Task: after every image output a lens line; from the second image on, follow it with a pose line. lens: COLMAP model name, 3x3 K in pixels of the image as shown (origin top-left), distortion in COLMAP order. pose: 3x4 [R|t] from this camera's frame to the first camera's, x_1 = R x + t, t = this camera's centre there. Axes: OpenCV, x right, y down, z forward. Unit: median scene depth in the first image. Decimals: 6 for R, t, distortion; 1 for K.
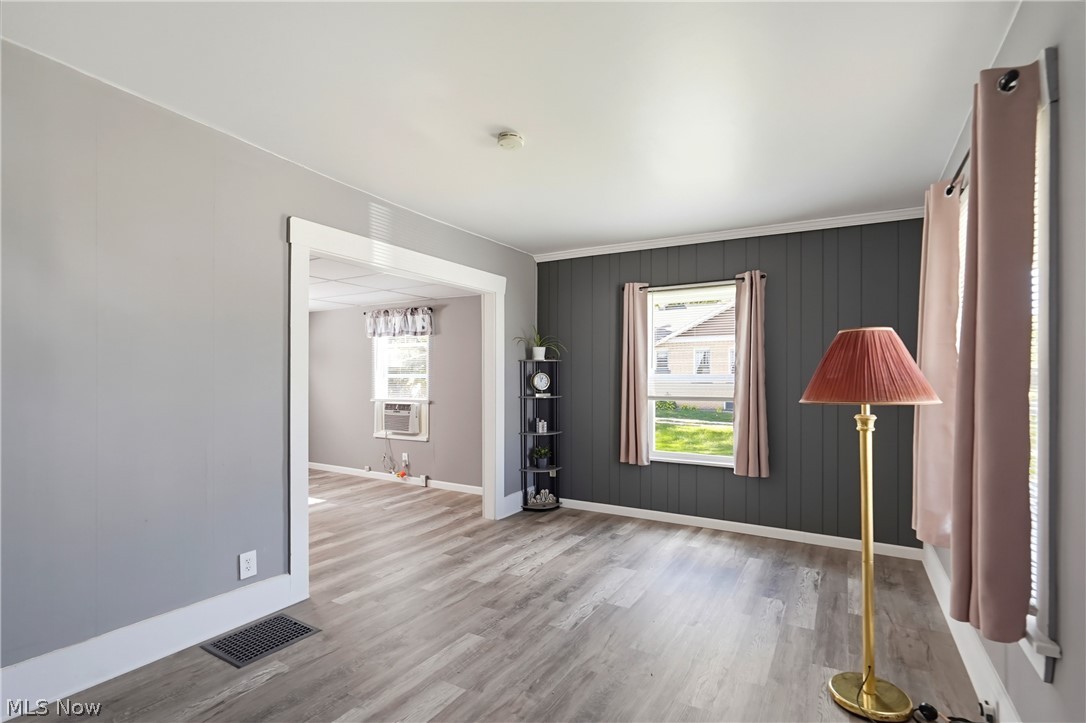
lens RADIAL K [[512.9, 0, 545.9], [0, 512.9, 378.9], [0, 0, 1]] dist [-0.002194, 0.000063]
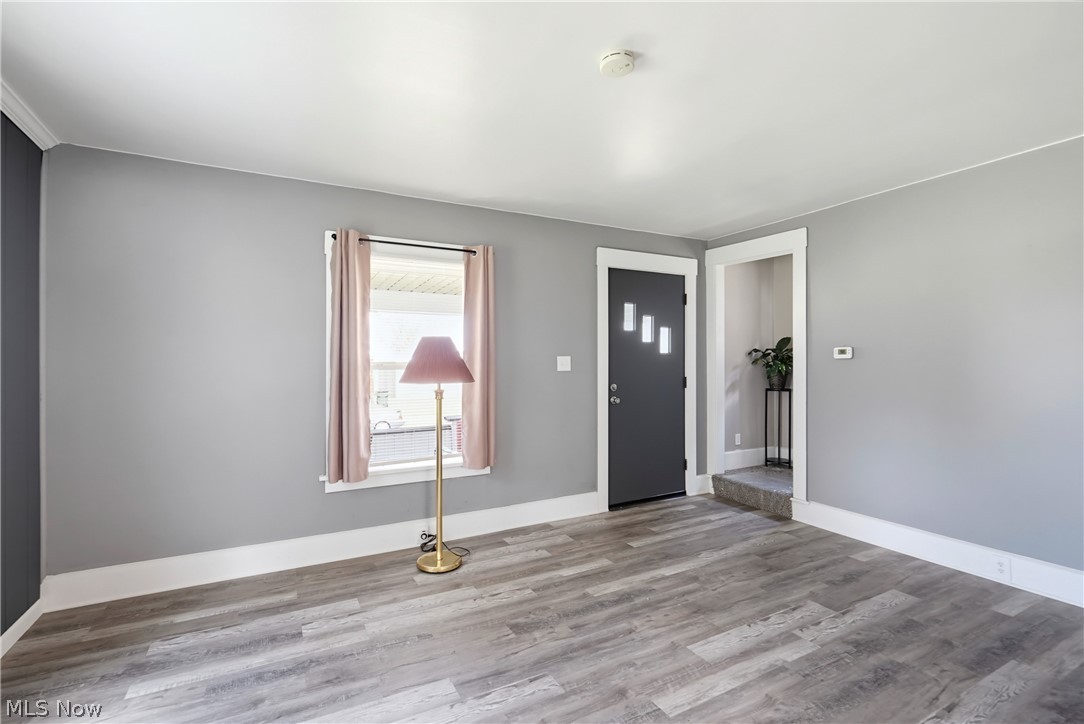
lens RADIAL K [[496.8, 0, 547.5], [0, 496.8, 366.8], [0, 0, 1]] dist [-0.001878, 0.000127]
pose [[-0.869004, -0.004233, 0.494786, -0.380306], [-0.000288, 0.999968, 0.008048, -0.012201], [-0.494804, 0.006852, -0.868978, 1.863476]]
